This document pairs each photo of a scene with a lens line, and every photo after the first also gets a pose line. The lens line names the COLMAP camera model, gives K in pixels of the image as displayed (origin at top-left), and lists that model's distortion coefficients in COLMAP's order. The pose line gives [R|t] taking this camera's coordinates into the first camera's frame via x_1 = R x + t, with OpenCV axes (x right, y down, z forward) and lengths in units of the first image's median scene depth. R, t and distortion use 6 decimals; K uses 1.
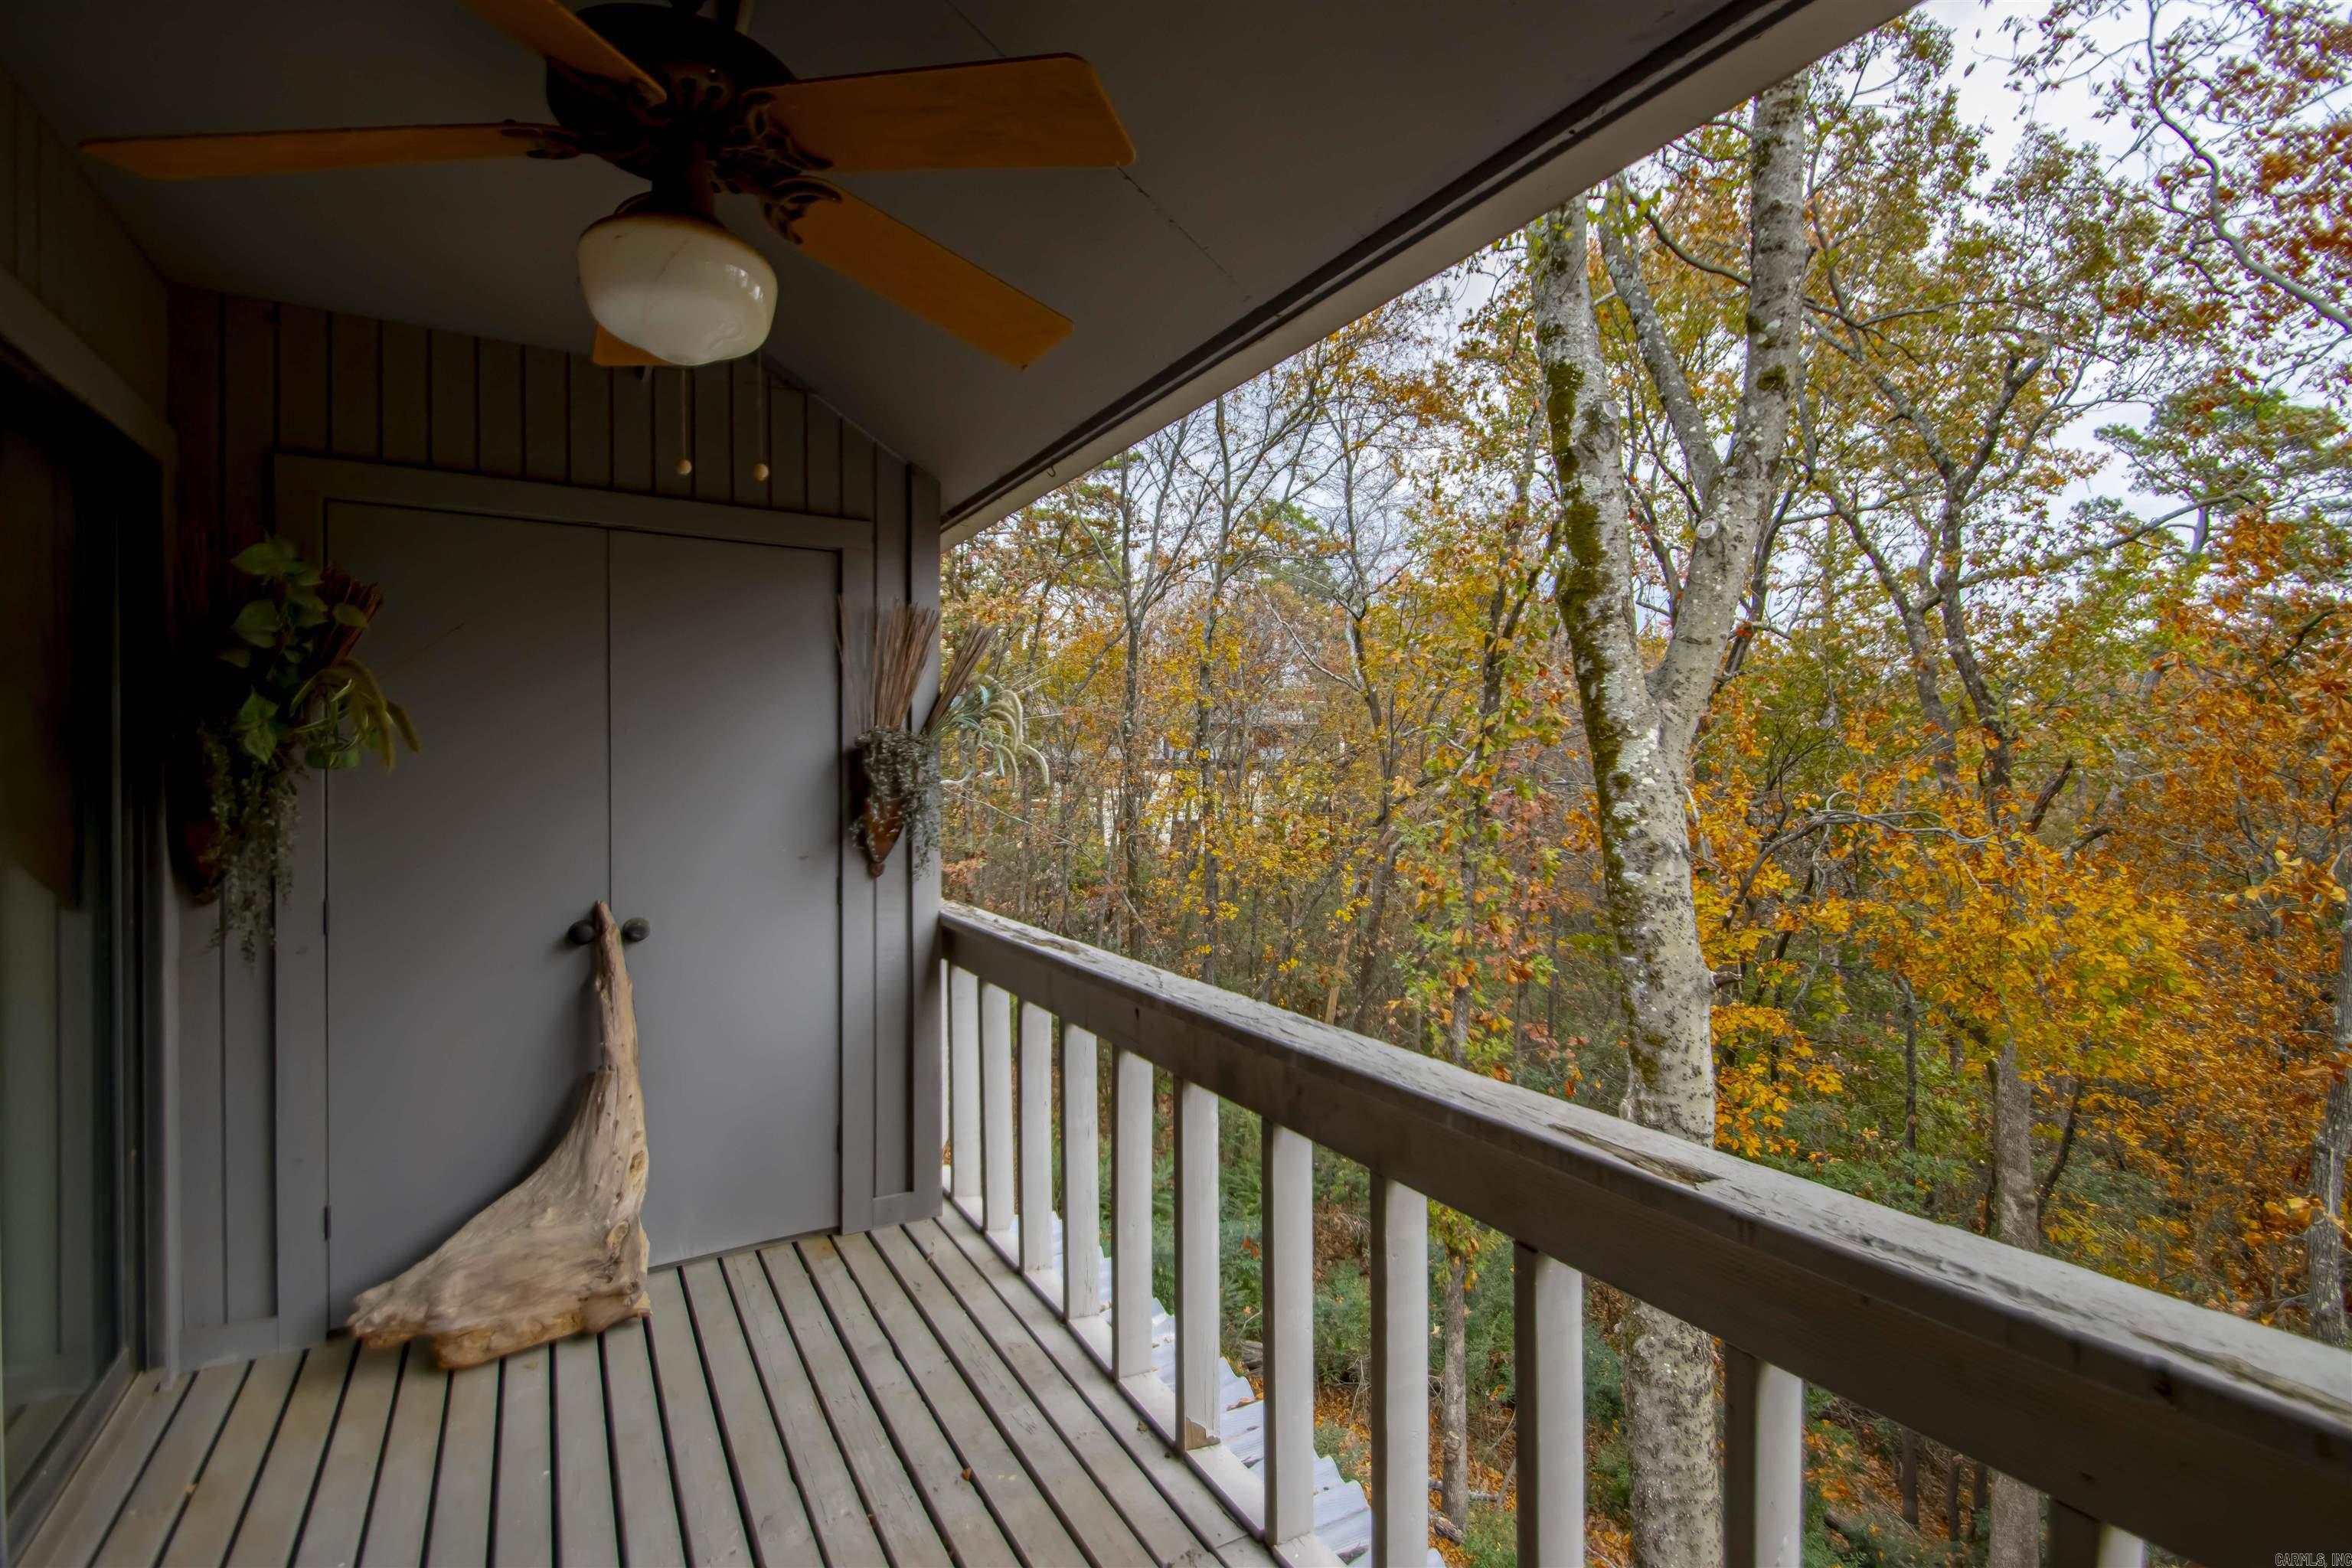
lens RADIAL K [[1099.0, 0, 1187.5], [0, 1099.0, 778.4], [0, 0, 1]] dist [0.033414, -0.018970]
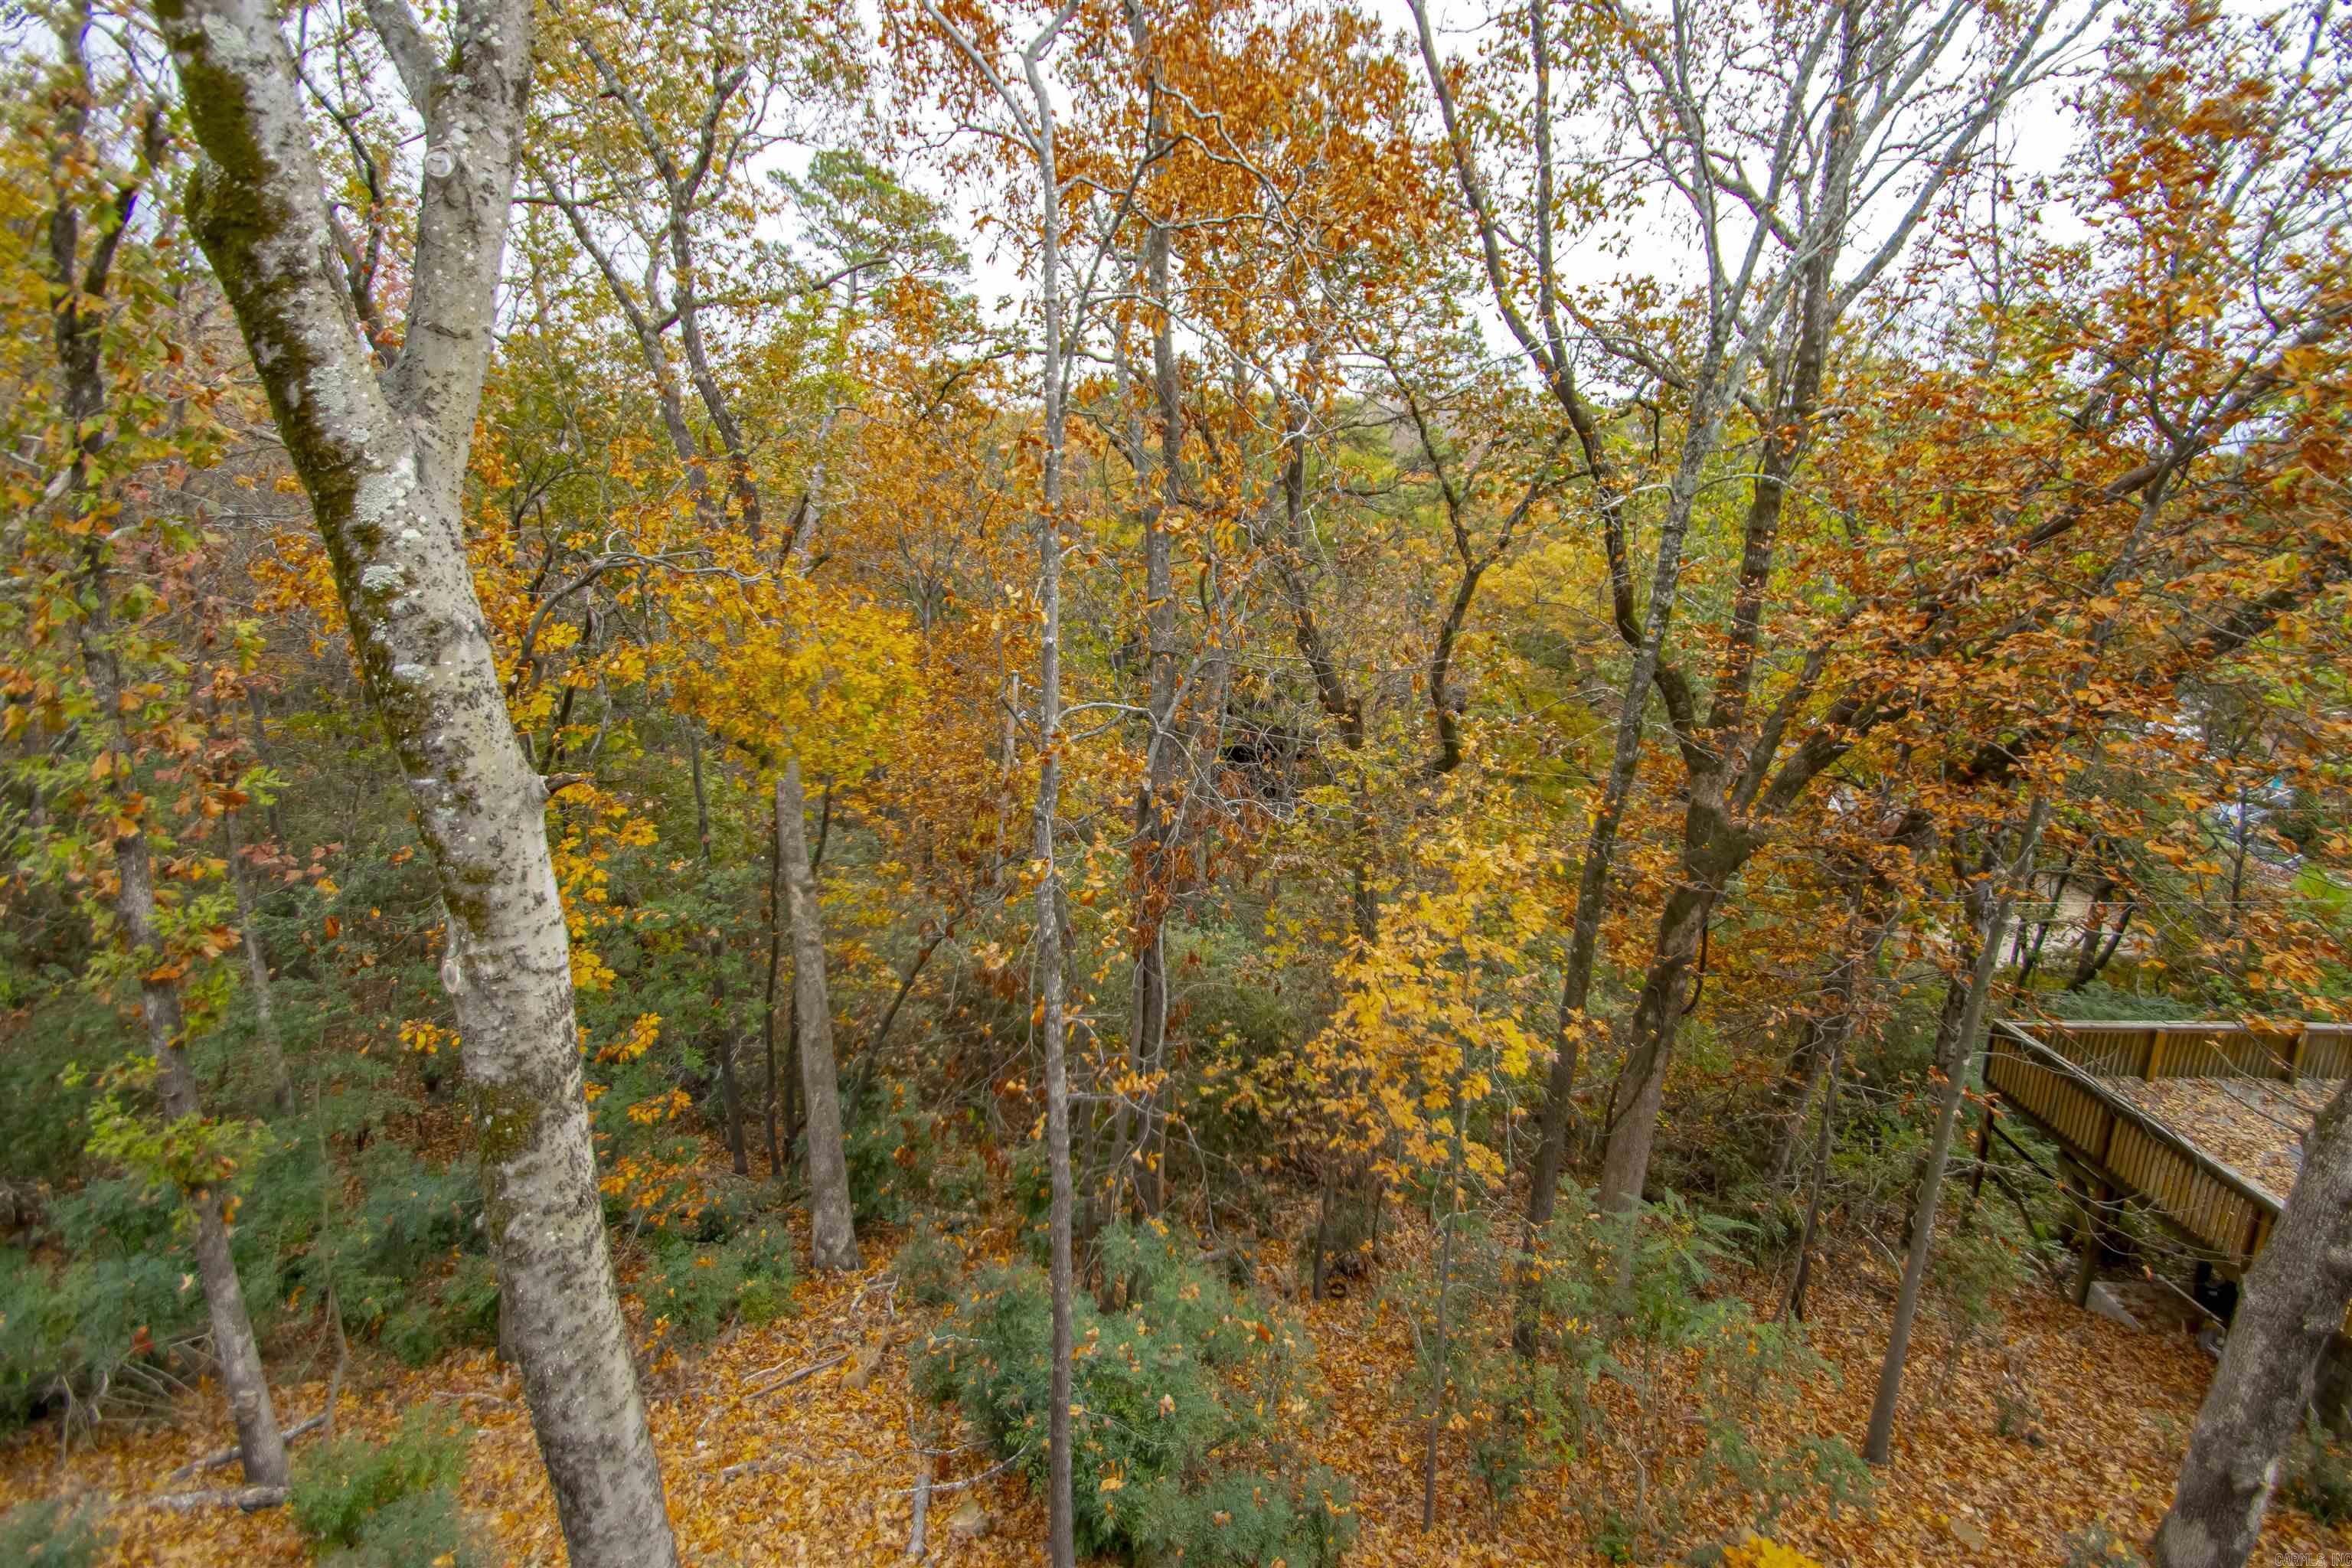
lens RADIAL K [[1107.2, 0, 1185.0], [0, 1107.2, 779.3], [0, 0, 1]] dist [0.036350, -0.024427]
pose [[0.519883, -0.209488, 0.828152, 0.025765], [0.004991, 0.970192, 0.242285, -0.009632], [-0.854223, -0.121826, 0.505433, 0.108275]]
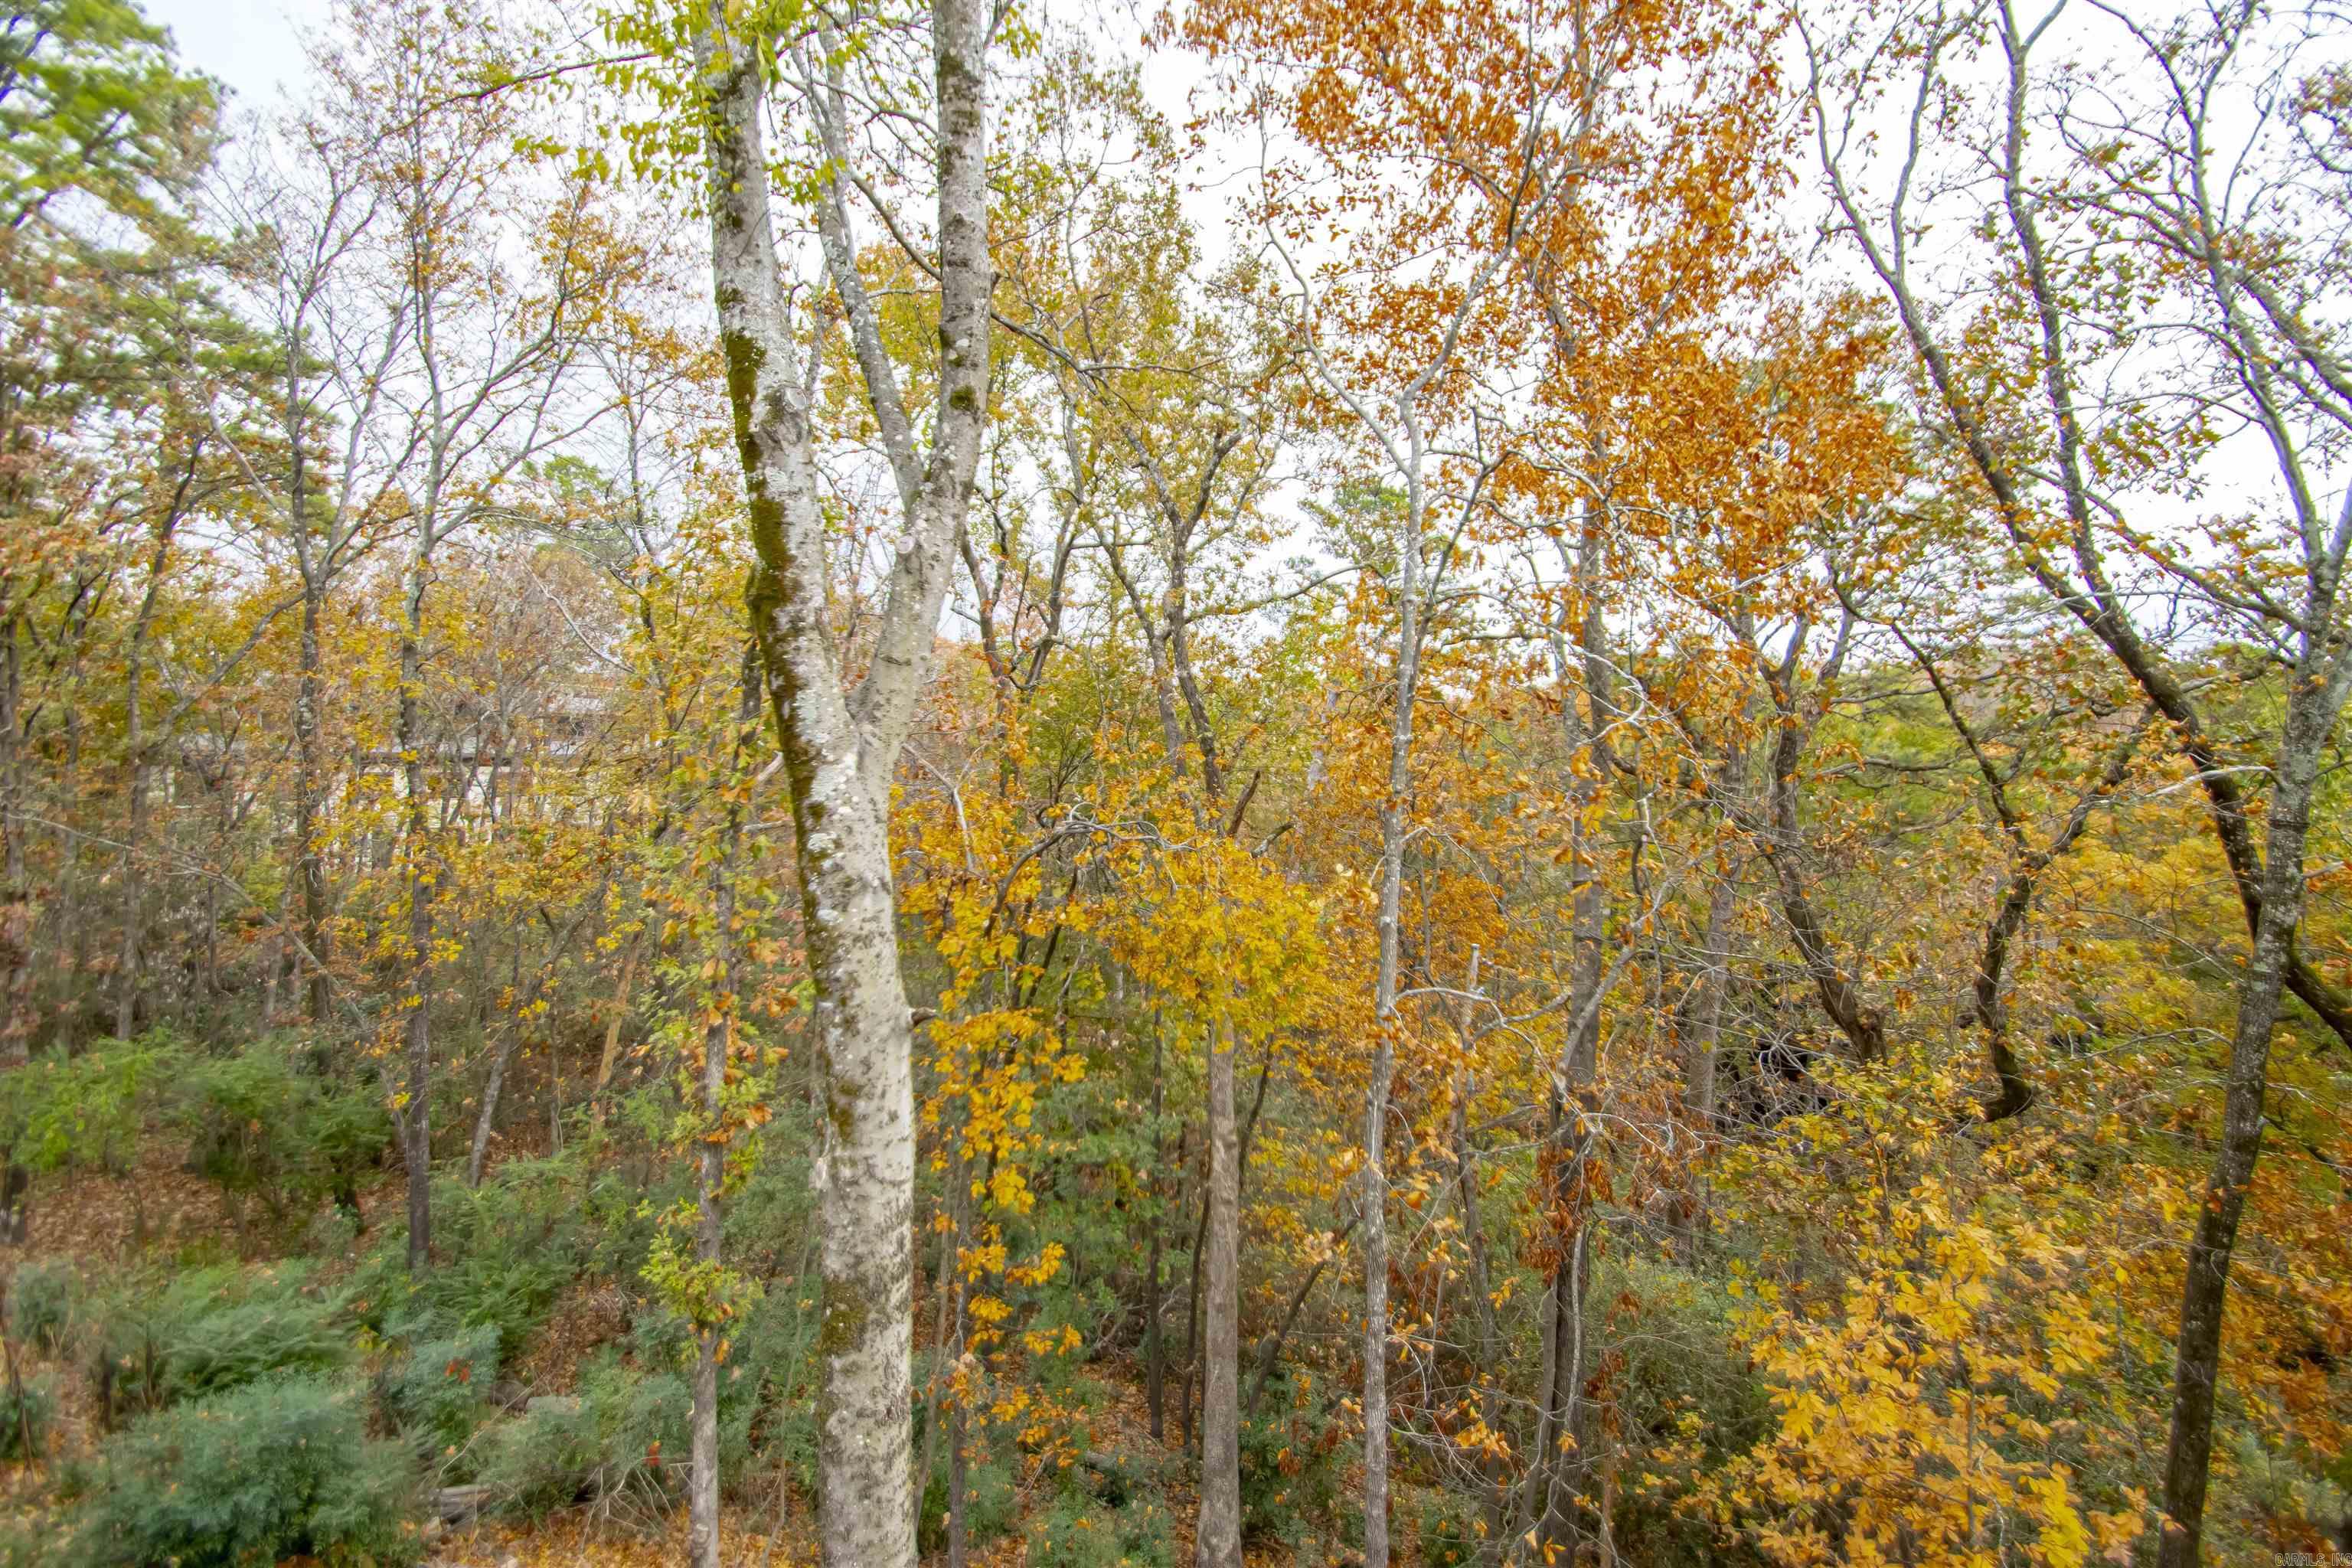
lens RADIAL K [[1107.2, 0, 1185.0], [0, 1107.2, 779.3], [0, 0, 1]] dist [0.036350, -0.024427]
pose [[0.841373, -0.002239, 0.540451, 0.088073], [-0.000563, 0.999987, 0.005018, -0.016089], [-0.540455, -0.004526, 0.841361, 0.037207]]
